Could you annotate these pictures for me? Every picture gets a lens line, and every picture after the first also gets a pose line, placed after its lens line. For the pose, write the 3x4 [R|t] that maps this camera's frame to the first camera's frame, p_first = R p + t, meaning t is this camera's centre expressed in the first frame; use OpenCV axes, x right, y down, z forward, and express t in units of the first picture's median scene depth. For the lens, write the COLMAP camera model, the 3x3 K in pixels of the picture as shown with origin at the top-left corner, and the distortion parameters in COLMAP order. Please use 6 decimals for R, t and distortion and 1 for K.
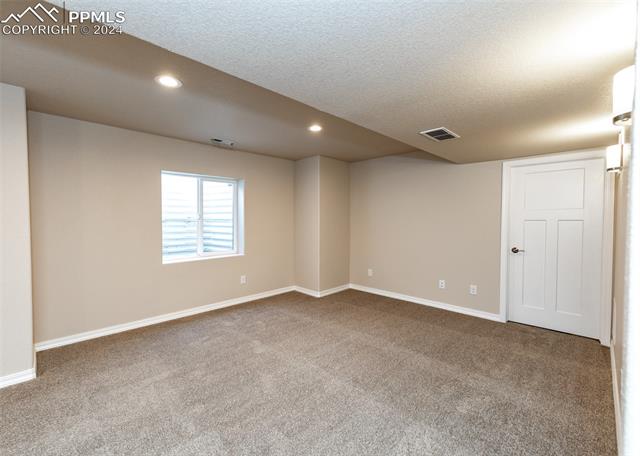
lens RADIAL K [[278.5, 0, 320.0], [0, 278.5, 228.0], [0, 0, 1]] dist [-0.000063, -0.000077]
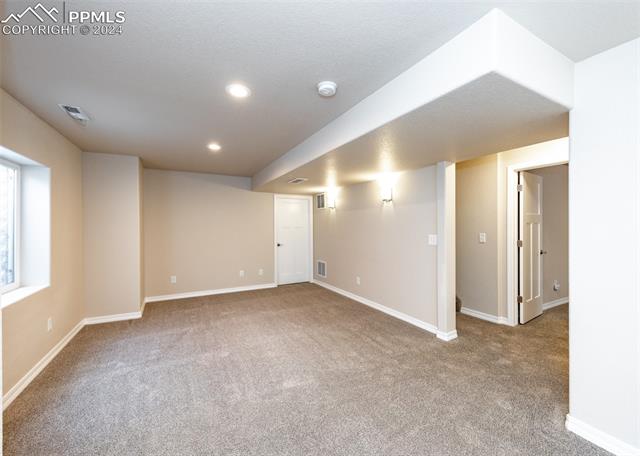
lens RADIAL K [[278.5, 0, 320.0], [0, 278.5, 228.0], [0, 0, 1]] dist [-0.000063, -0.000077]
pose [[0.248040, -0.009606, 0.968702, -0.901142], [0.027626, 0.999614, 0.002839, -0.023036], [-0.968356, 0.026057, 0.248210, 0.292625]]
